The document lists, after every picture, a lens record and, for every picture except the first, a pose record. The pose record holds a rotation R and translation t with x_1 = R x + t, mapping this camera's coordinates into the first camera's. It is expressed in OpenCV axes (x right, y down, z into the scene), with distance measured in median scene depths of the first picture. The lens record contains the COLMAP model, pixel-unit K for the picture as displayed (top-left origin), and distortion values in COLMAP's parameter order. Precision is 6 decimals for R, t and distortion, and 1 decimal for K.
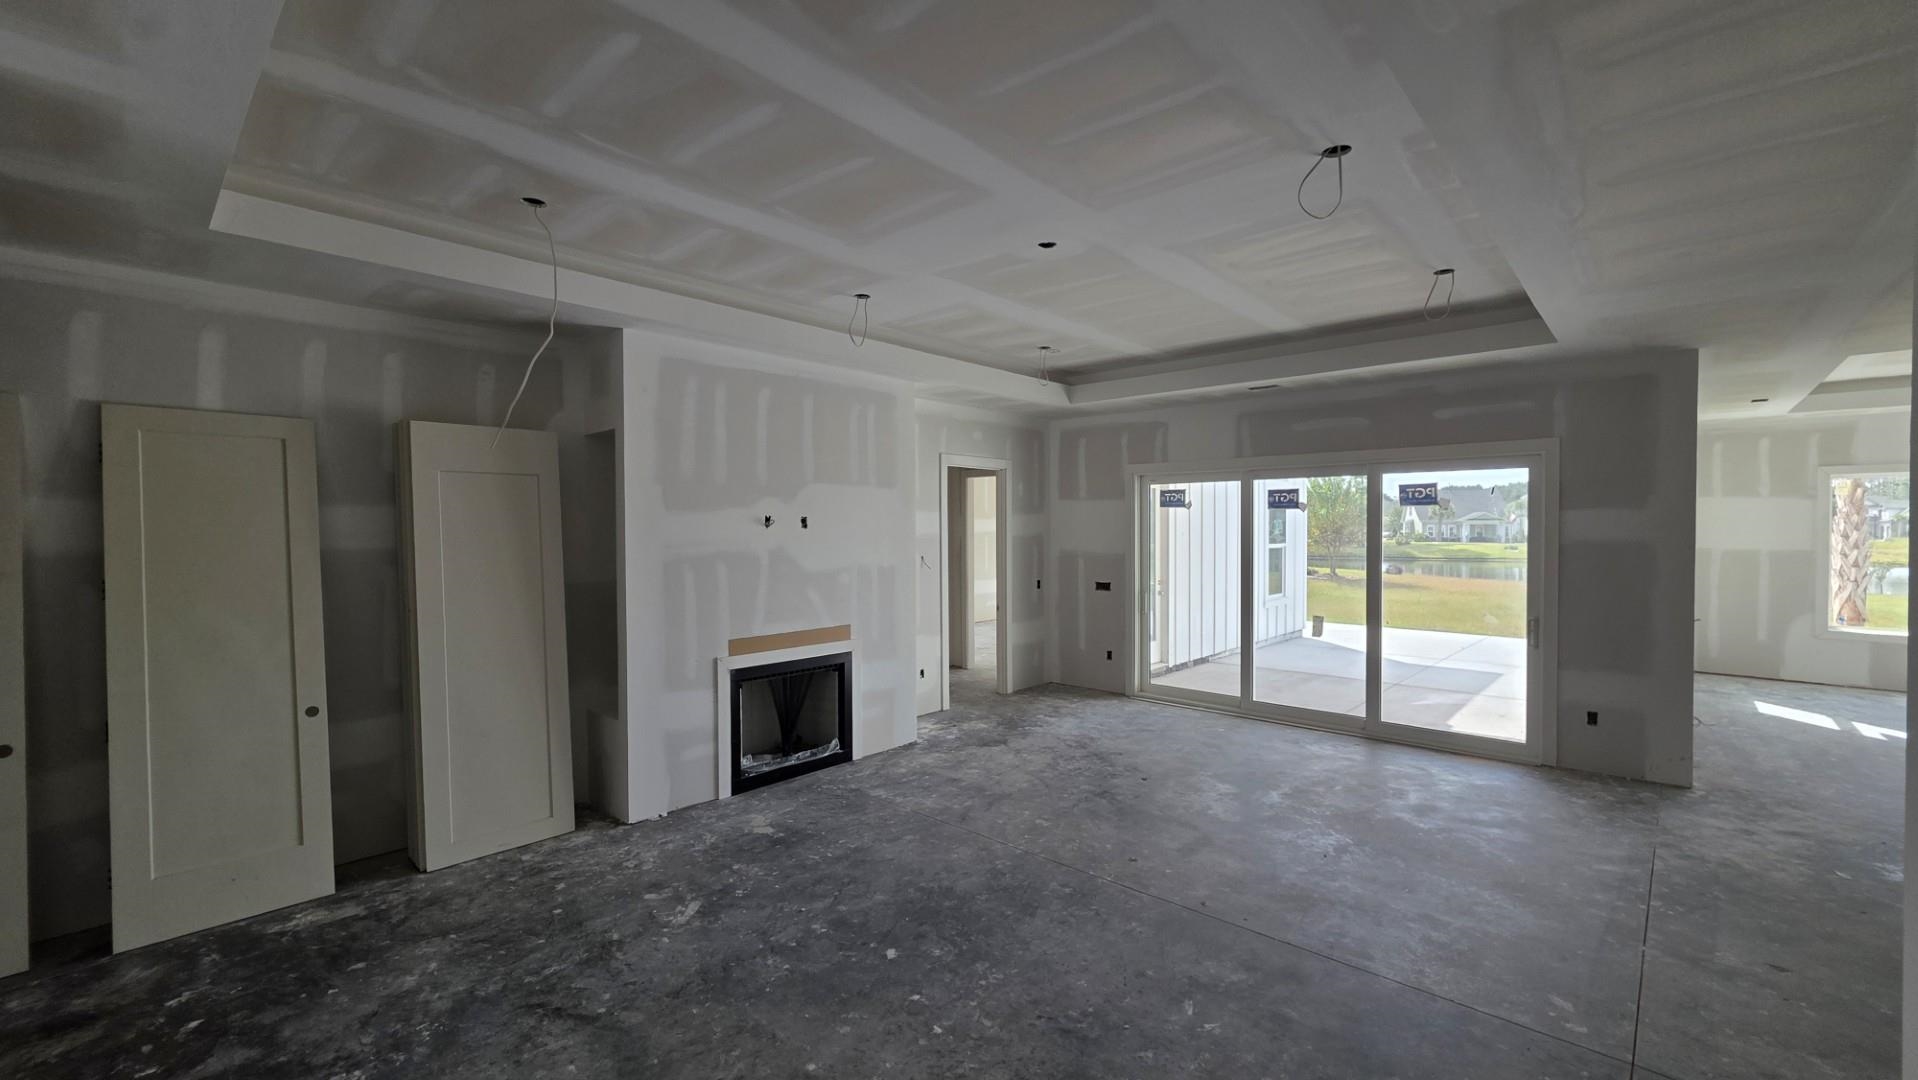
lens RADIAL K [[776.2, 0, 959.0], [0, 776.2, 543.0], [0, 0, 1]] dist [-0.001137, -0.001489]
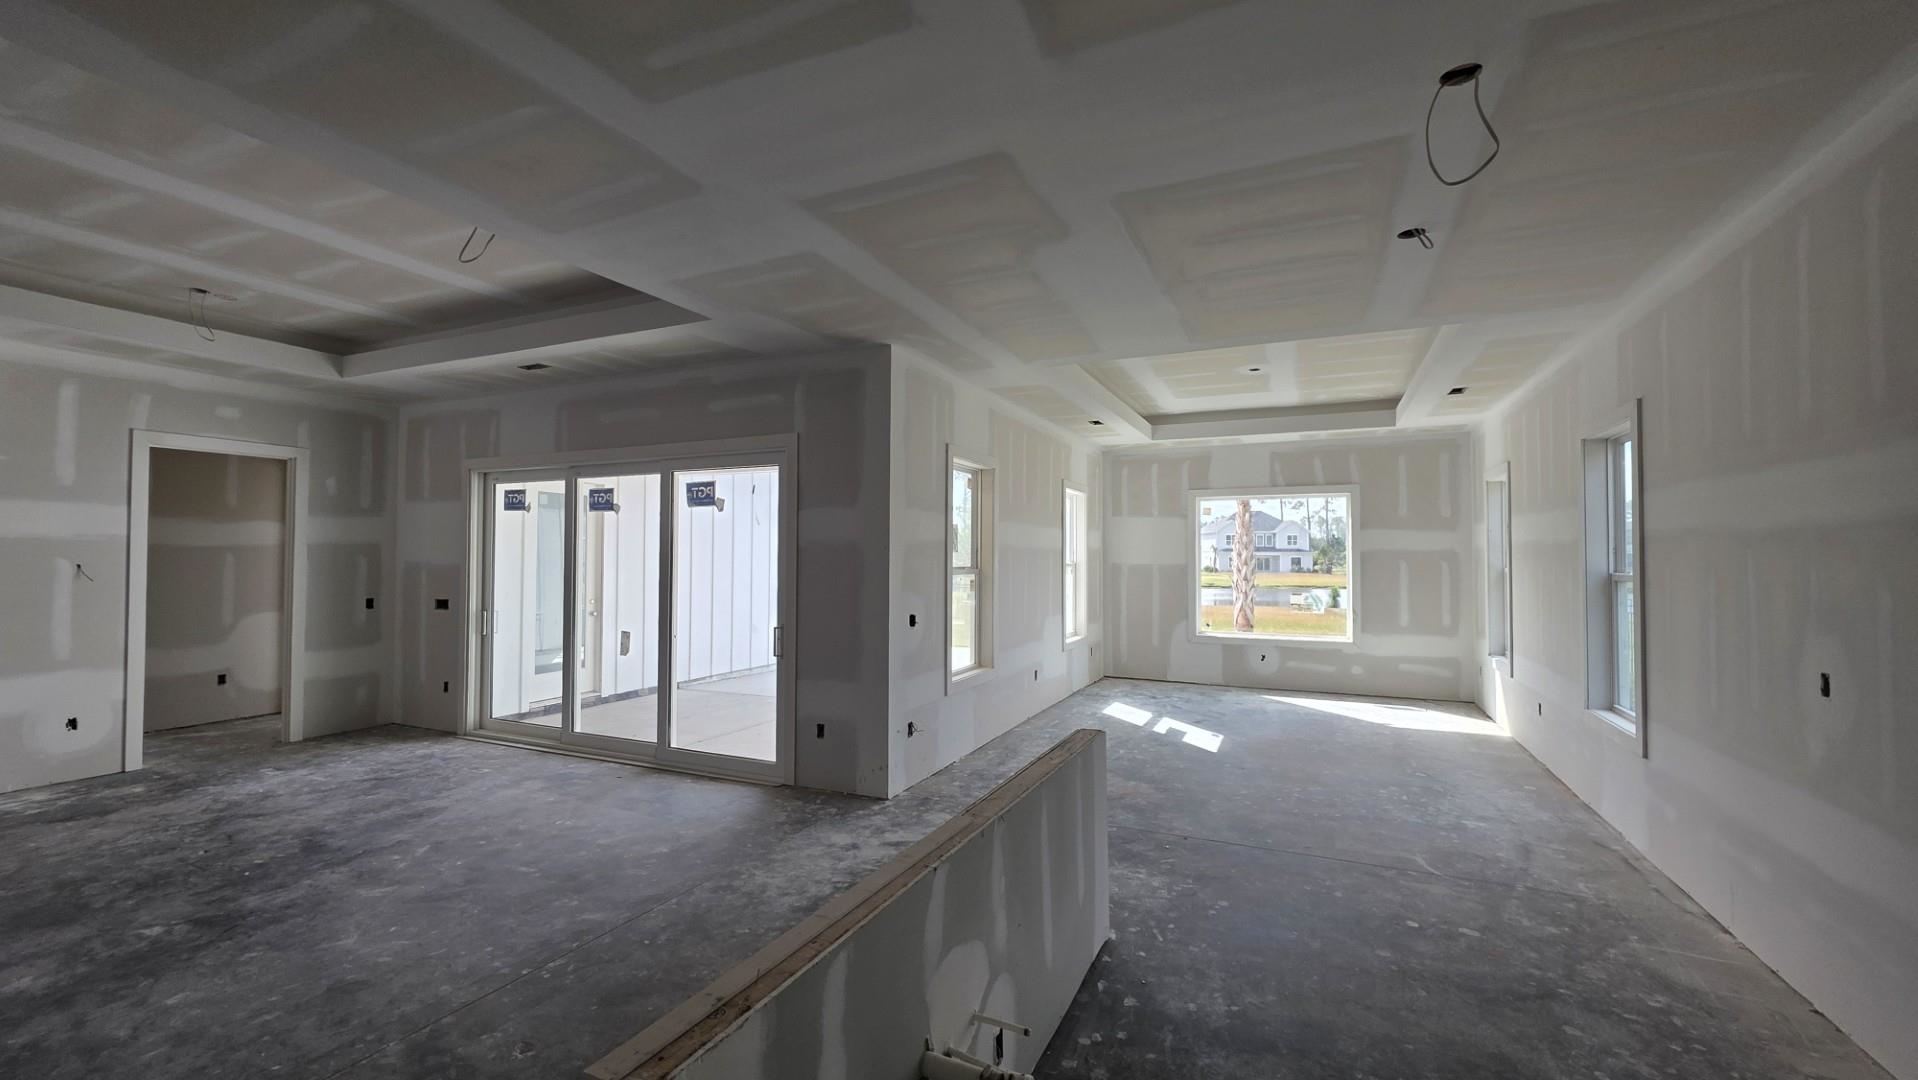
lens RADIAL K [[776.2, 0, 947.4], [0, 776.2, 543.2], [0, 0, 1]] dist [-0.001137, -0.001489]
pose [[0.950152, 0.010385, 0.311615, 0.491858], [0.002079, 0.999212, -0.039637, 0.027248], [-0.311782, 0.038309, 0.949381, 0.038350]]
